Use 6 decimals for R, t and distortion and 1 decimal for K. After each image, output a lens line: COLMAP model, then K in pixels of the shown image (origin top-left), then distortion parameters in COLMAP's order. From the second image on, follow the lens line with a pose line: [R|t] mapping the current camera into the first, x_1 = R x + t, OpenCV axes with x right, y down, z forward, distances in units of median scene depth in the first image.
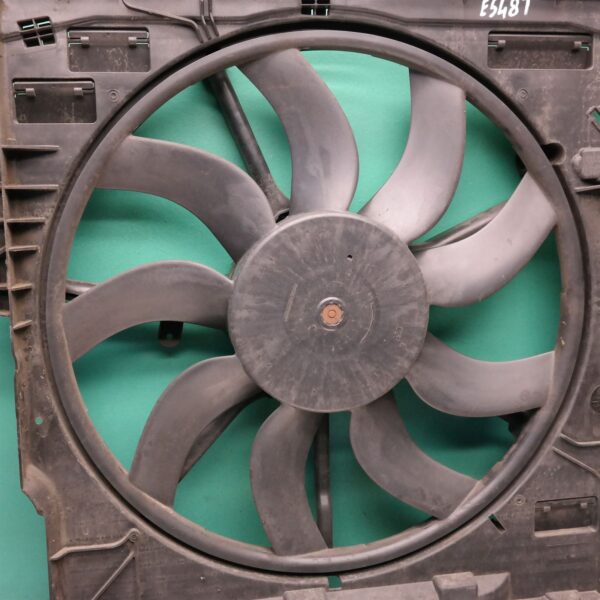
lens RADIAL K [[813.5, 0, 299.2], [0, 813.5, 300.7], [0, 0, 1]] dist [-0.003746, 0.000000]
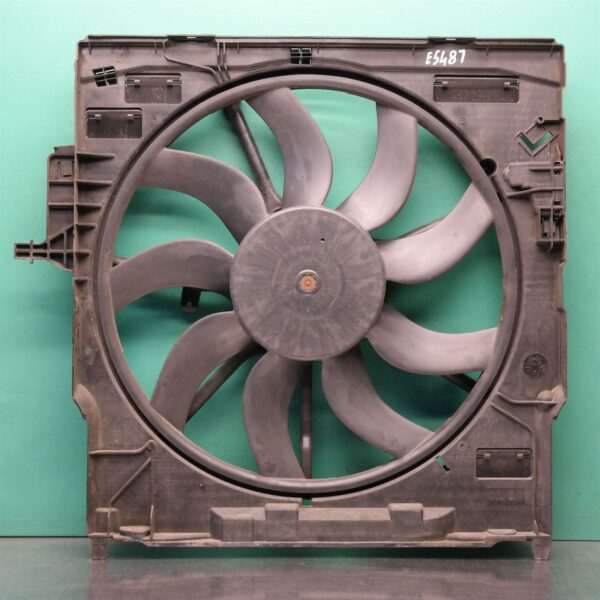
lens RADIAL K [[1244.3, 0, 300.5], [0, 1244.3, 299.4], [0, 0, 1]] dist [-0.033905, 0.000000]
pose [[0.988720, 0.023145, -0.147979, 0.323563], [-0.043778, 0.989501, -0.137737, 0.317417], [0.143237, 0.142661, 0.979352, -0.957324]]
